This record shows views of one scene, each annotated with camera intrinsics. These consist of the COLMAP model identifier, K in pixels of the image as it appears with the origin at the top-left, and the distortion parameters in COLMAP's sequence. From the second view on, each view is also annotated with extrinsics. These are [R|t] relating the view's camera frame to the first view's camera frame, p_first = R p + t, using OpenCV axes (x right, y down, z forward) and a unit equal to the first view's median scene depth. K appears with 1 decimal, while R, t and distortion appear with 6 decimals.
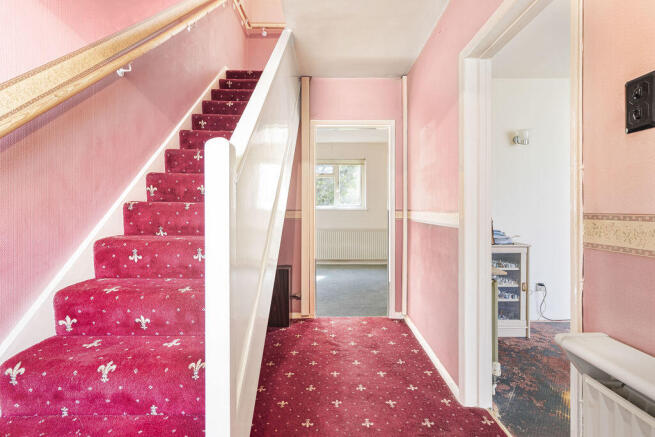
lens RADIAL K [[305.0, 0, 327.6], [0, 305.0, 212.4], [0, 0, 1]] dist [-0.000462, 0.000141]
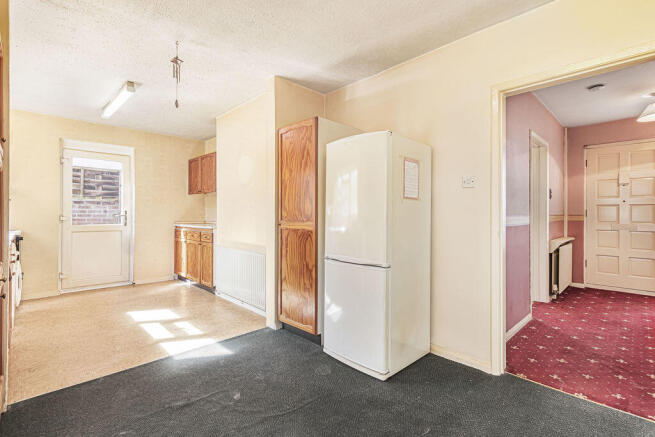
lens RADIAL K [[305.0, 0, 327.6], [0, 305.0, 212.4], [0, 0, 1]] dist [-0.000462, 0.000141]
pose [[-0.700295, 0.001182, 0.713853, -0.014738], [0.003423, 0.999993, 0.001702, -0.019012], [-0.713846, 0.003635, -0.700294, 2.359483]]
